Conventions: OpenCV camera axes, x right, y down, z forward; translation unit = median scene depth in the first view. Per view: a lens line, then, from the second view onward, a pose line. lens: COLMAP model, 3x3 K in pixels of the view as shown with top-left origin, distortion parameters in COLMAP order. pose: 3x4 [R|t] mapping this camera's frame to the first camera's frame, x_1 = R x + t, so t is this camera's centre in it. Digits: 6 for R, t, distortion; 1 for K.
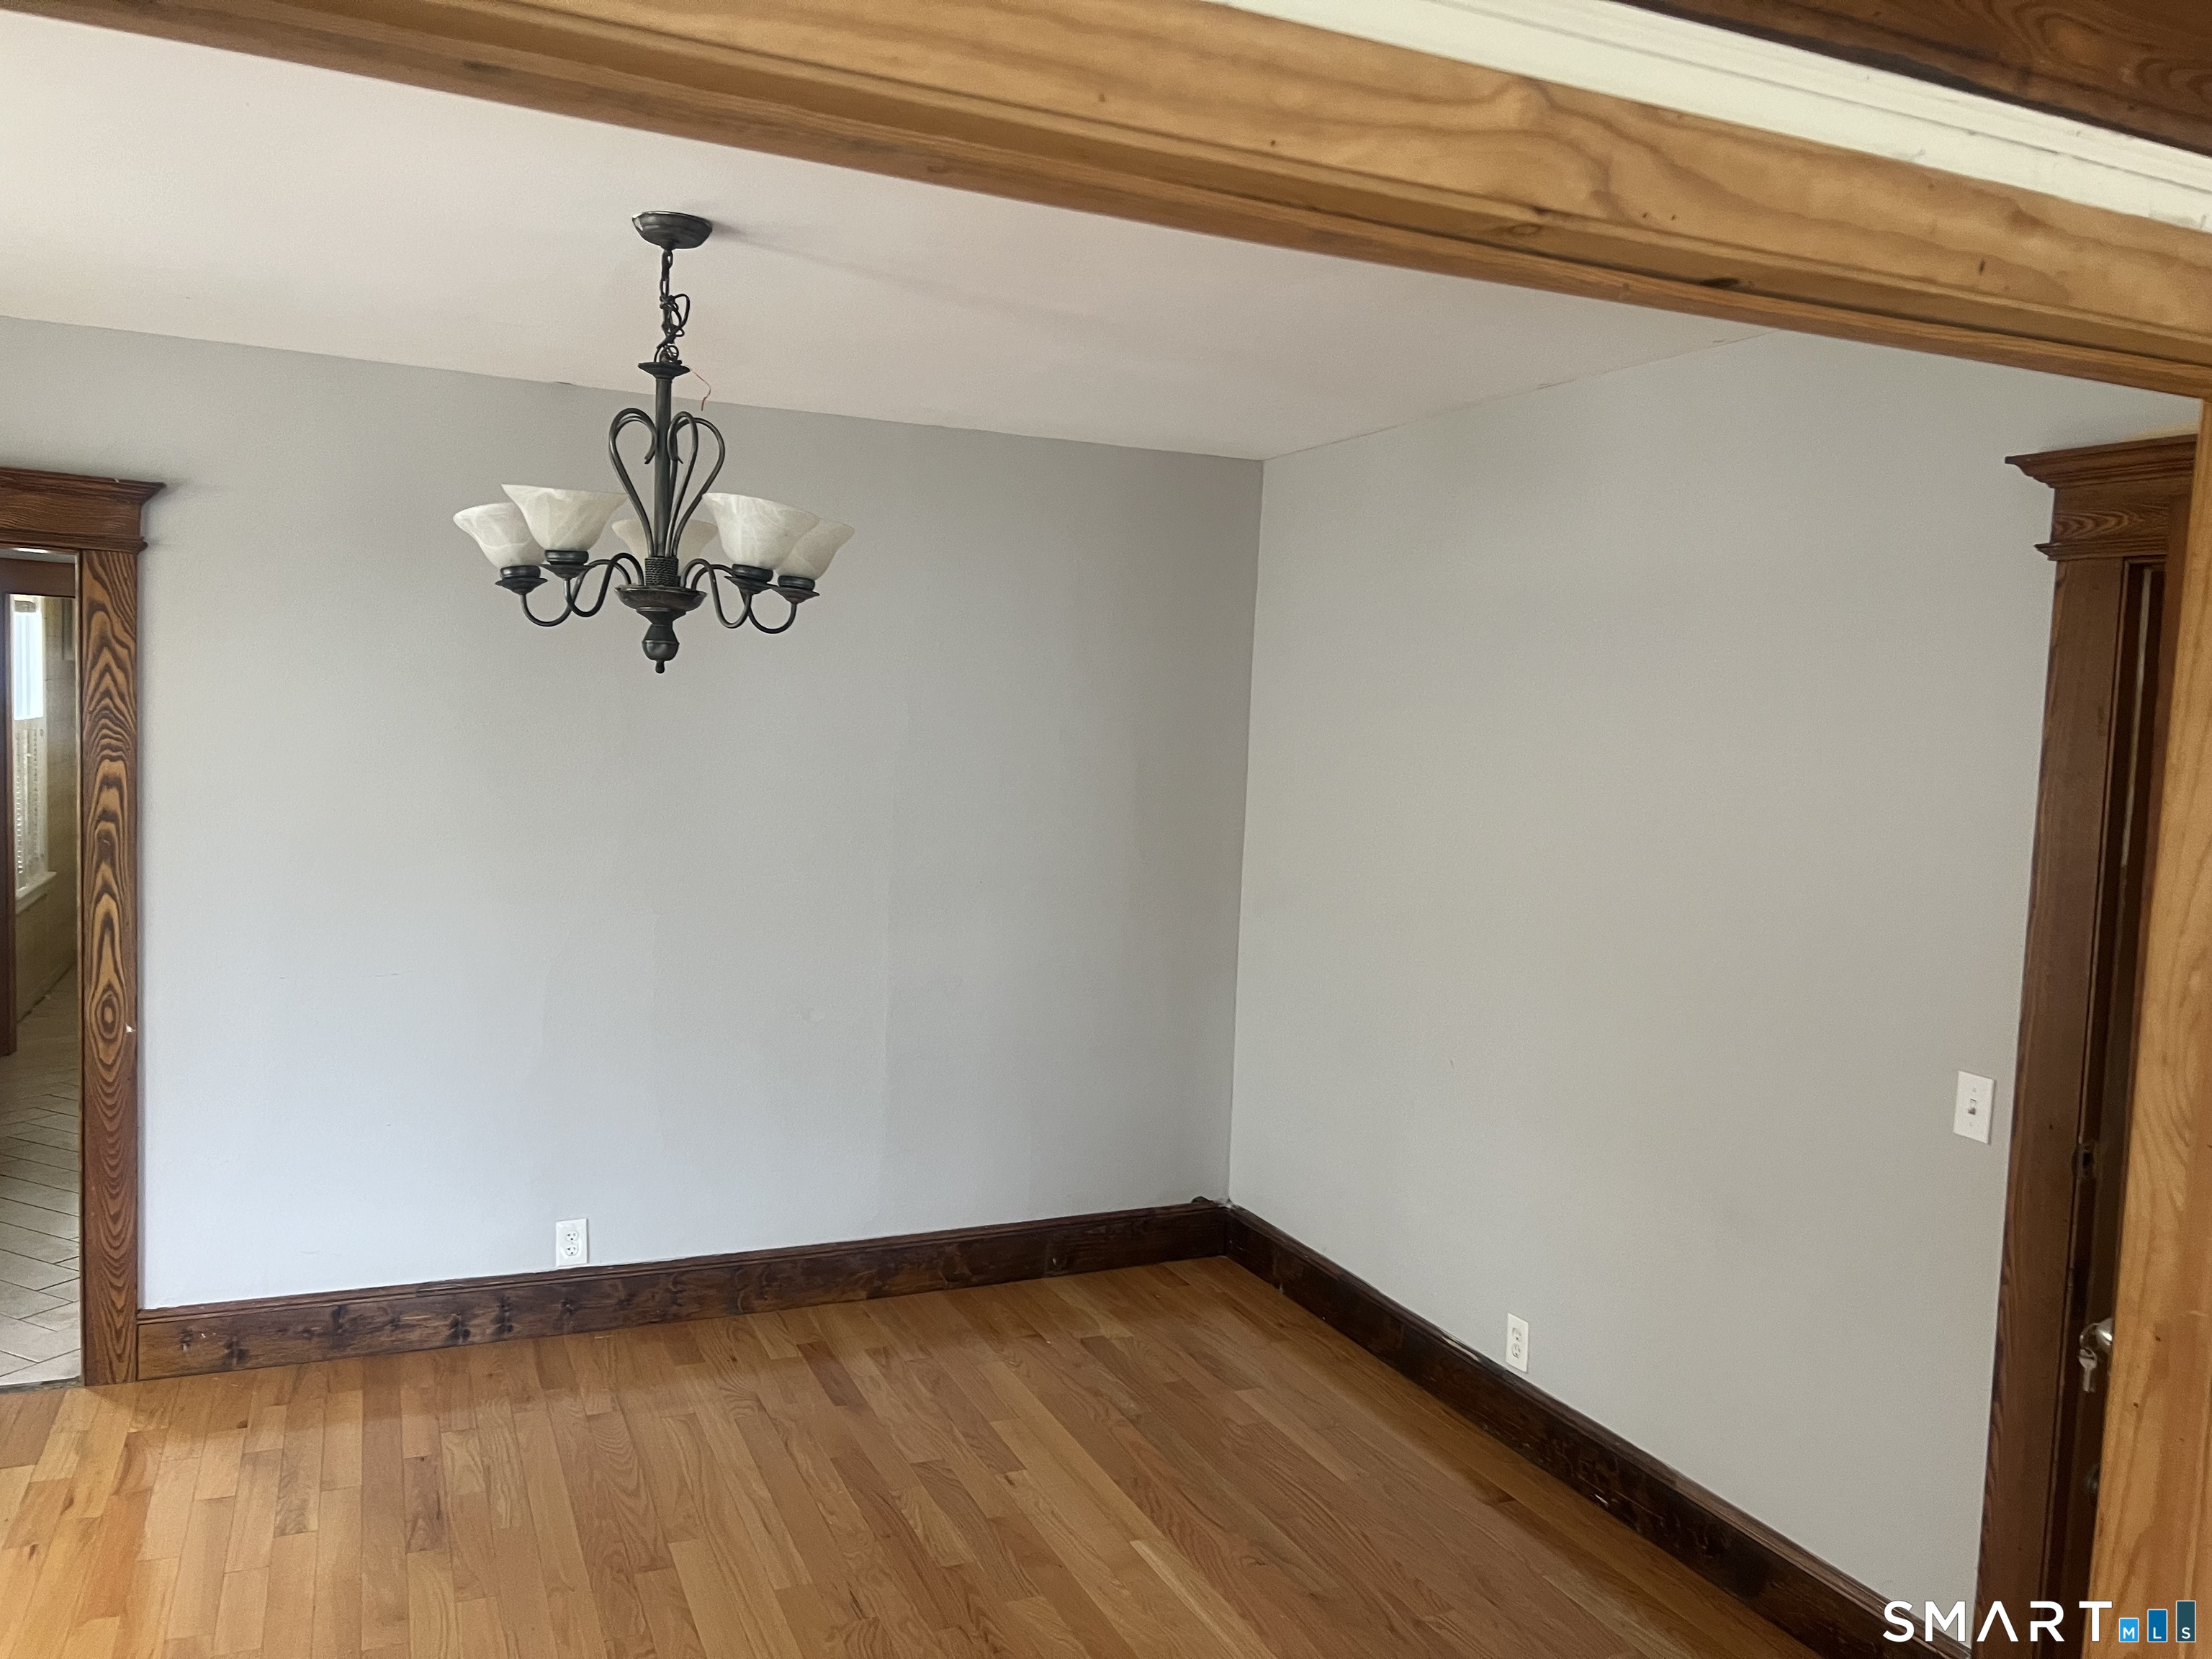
lens RADIAL K [[1667.8, 0, 1110.5], [0, 1667.8, 812.8], [0, 0, 1]] dist [0.038494, -0.050271]
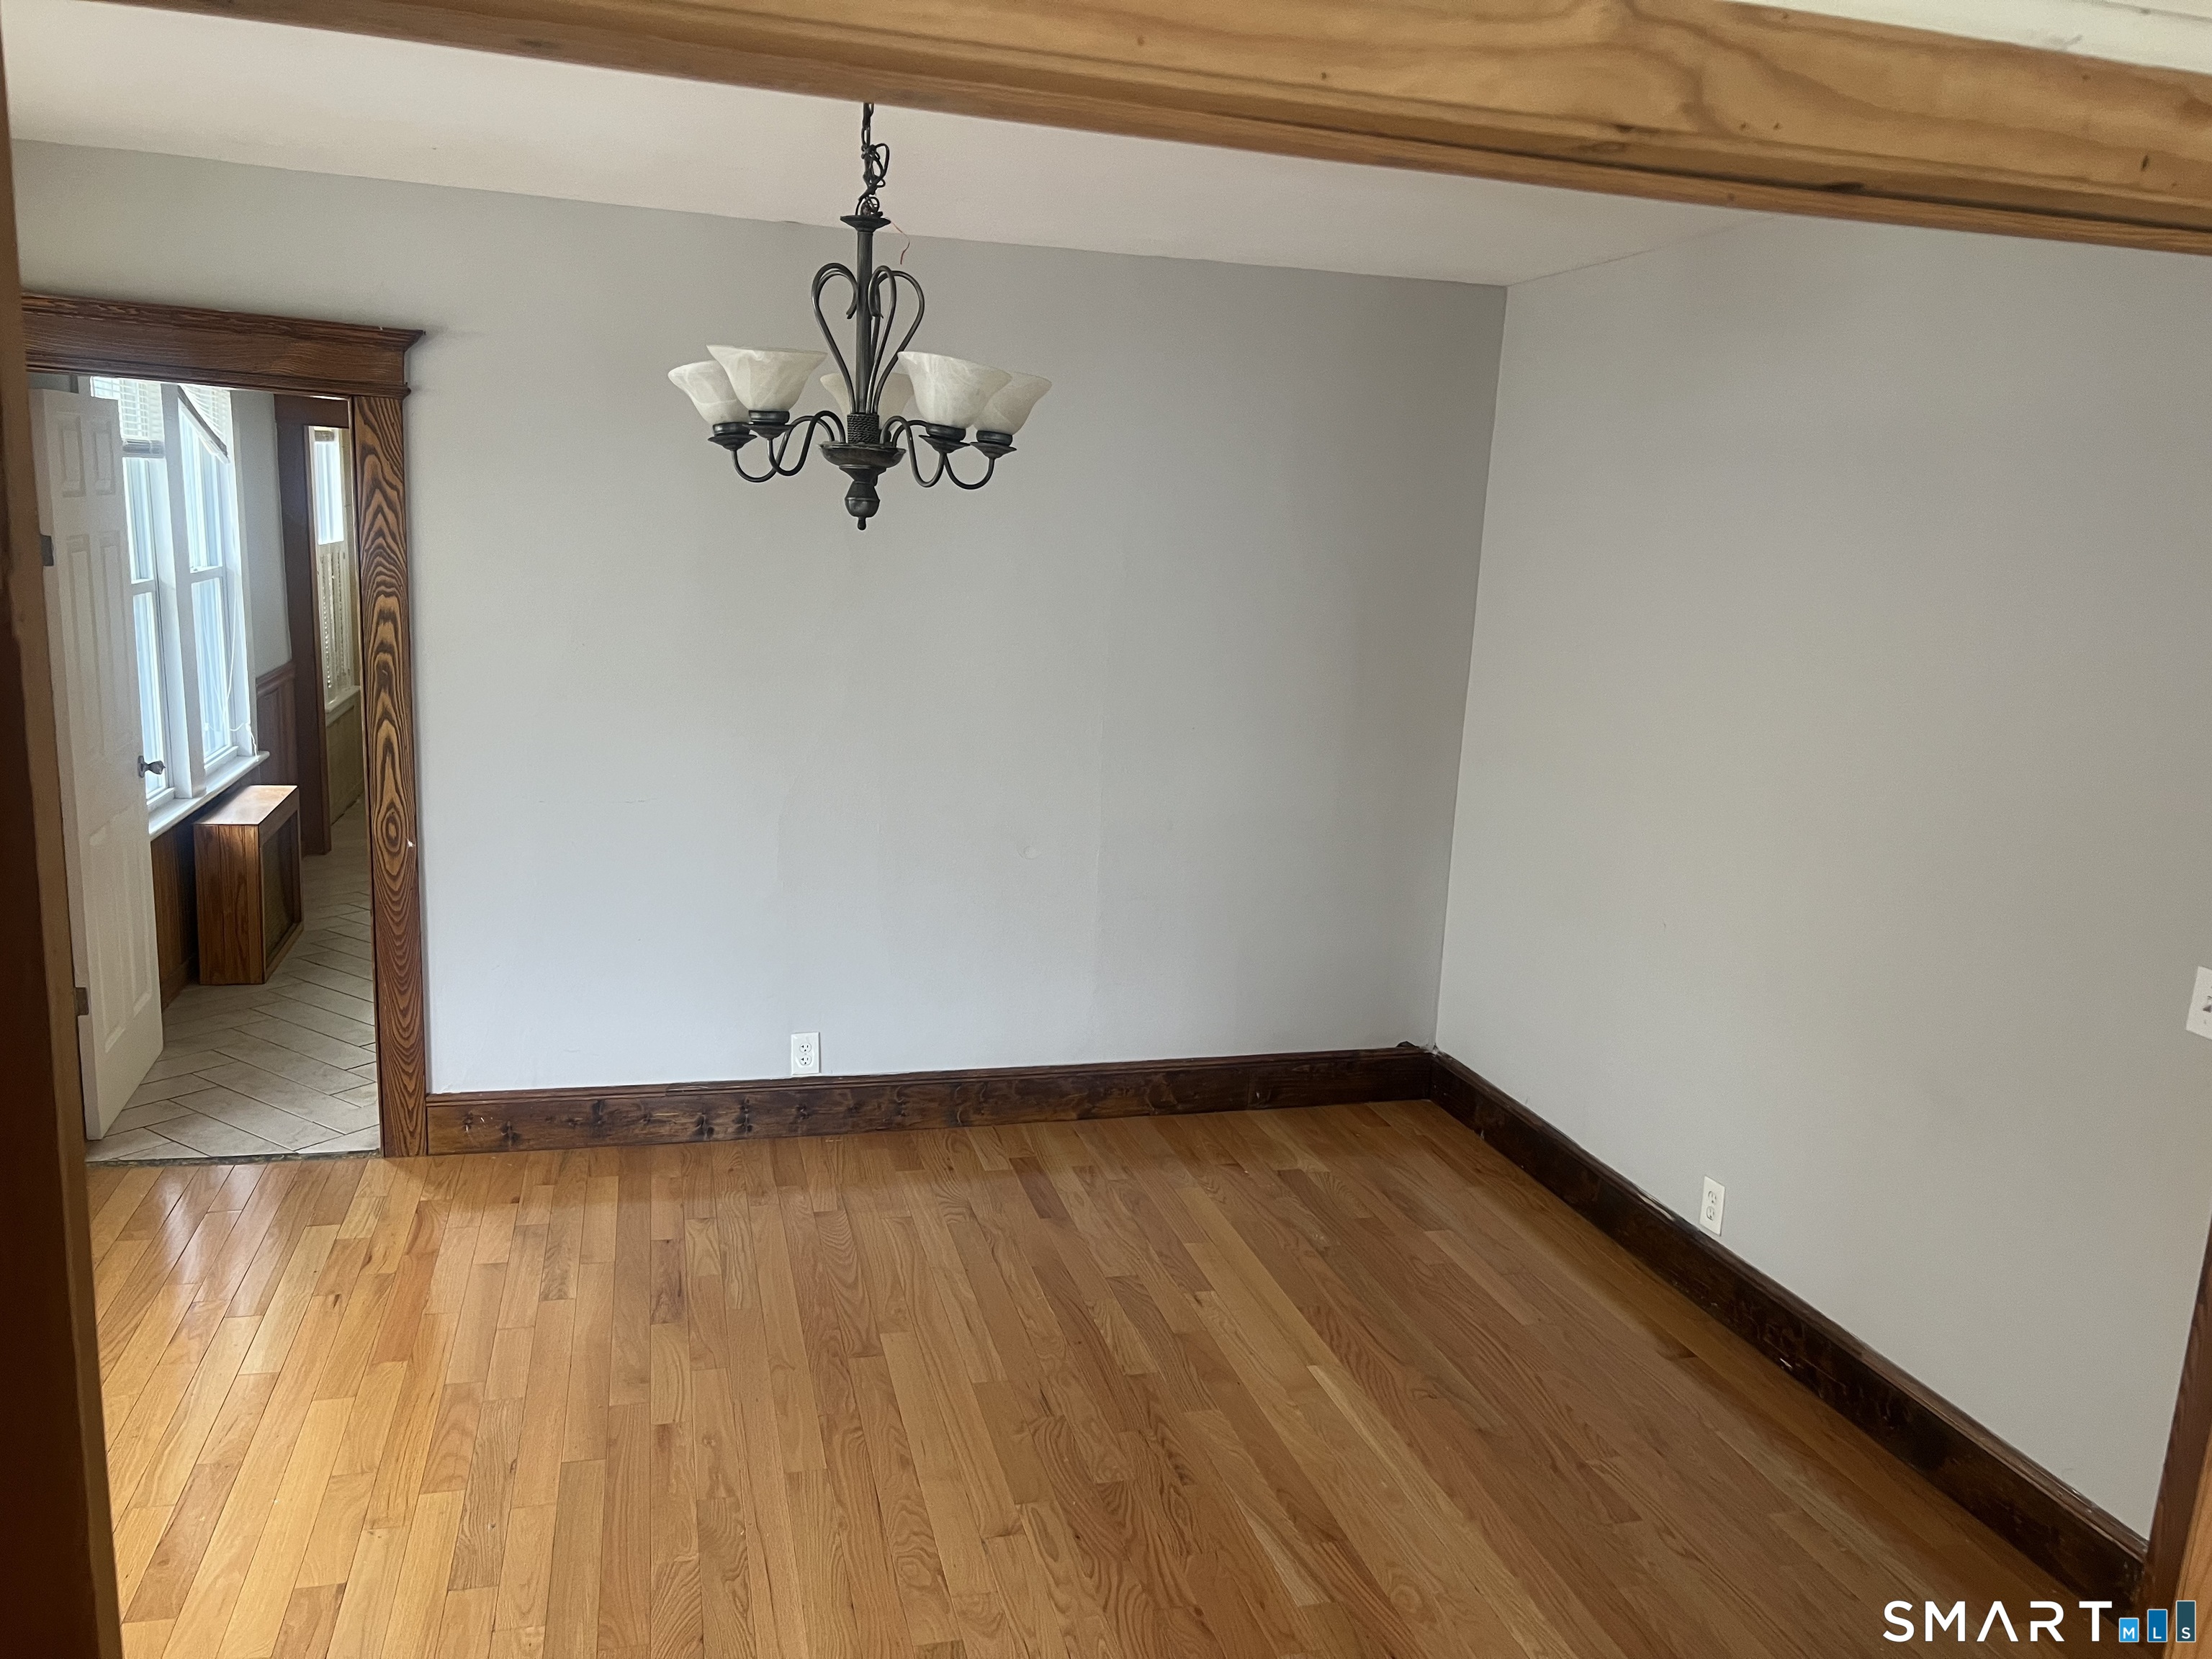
lens RADIAL K [[1667.8, 0, 1114.1], [0, 1667.8, 840.0], [0, 0, 1]] dist [0.038494, -0.050271]
pose [[0.989001, 0.035370, -0.143615, 0.030890], [-0.017832, 0.992417, 0.121619, -0.017177], [0.146828, -0.117720, 0.982132, -0.007650]]
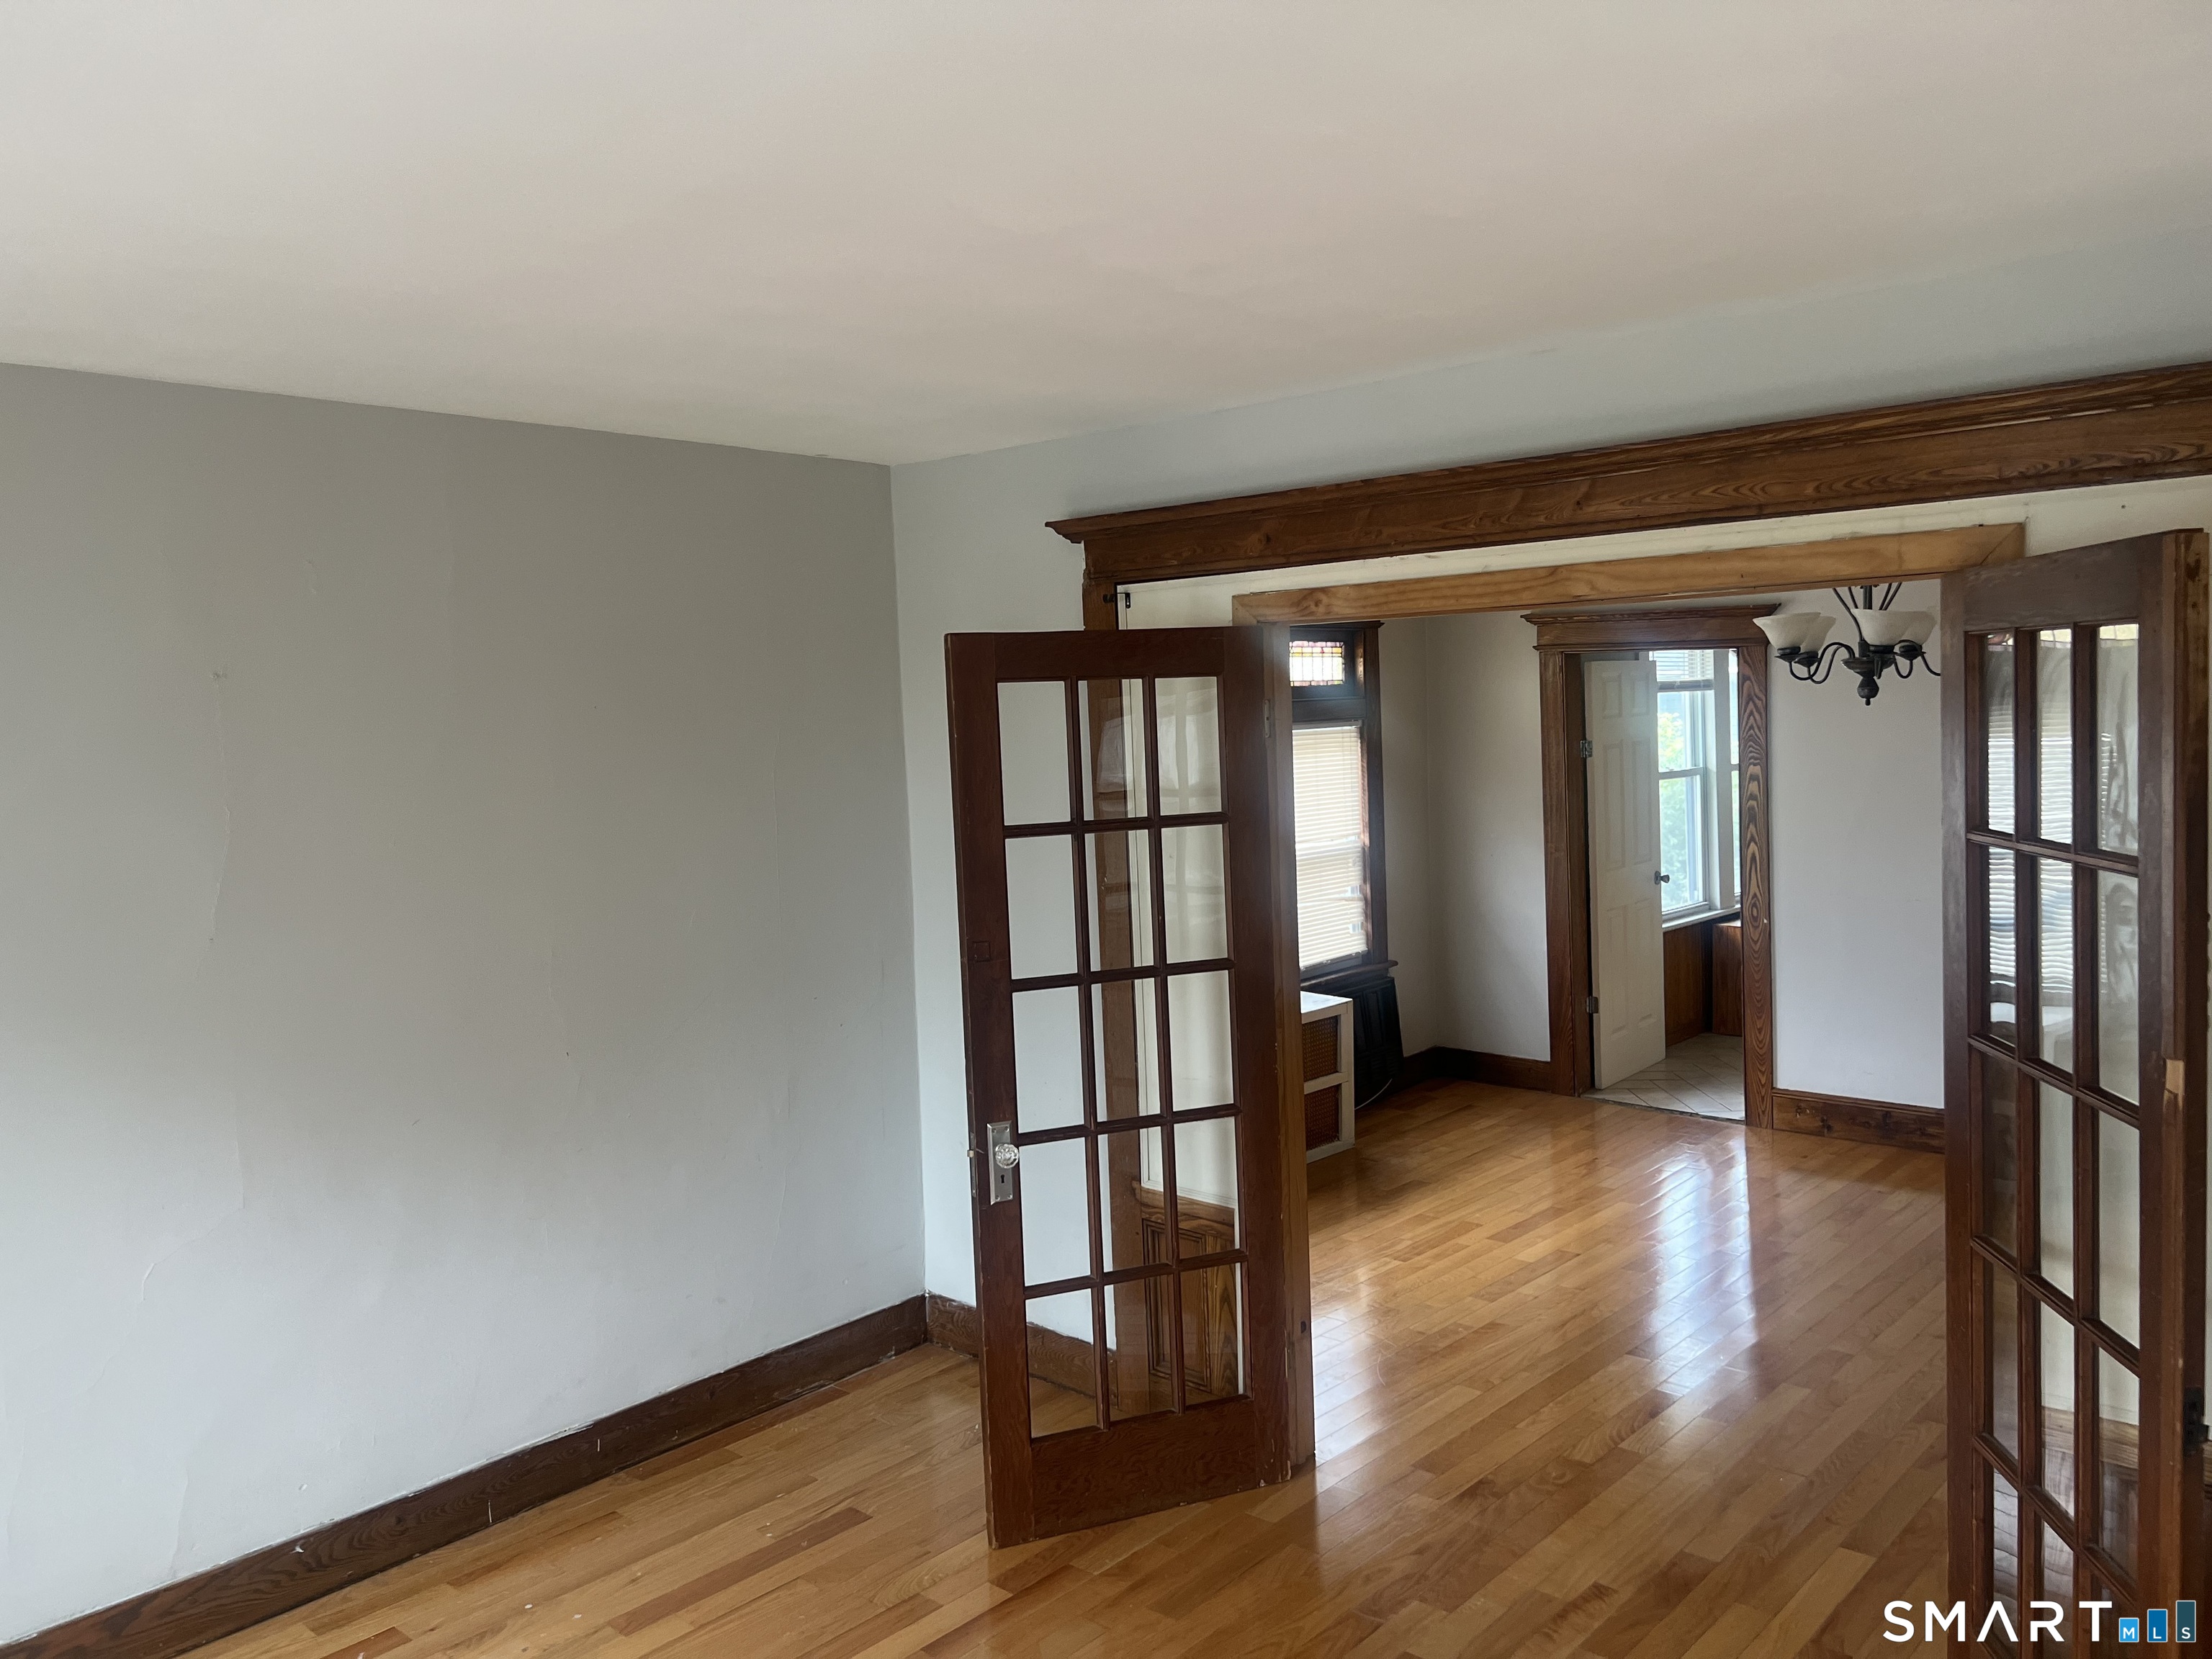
lens RADIAL K [[1667.8, 0, 1106.7], [0, 1667.8, 810.1], [0, 0, 1]] dist [0.038494, -0.050271]
pose [[0.408842, -0.002258, -0.912602, 0.816880], [-0.008896, 0.999940, -0.006459, 0.036958], [0.912562, 0.010759, 0.408798, -0.370390]]
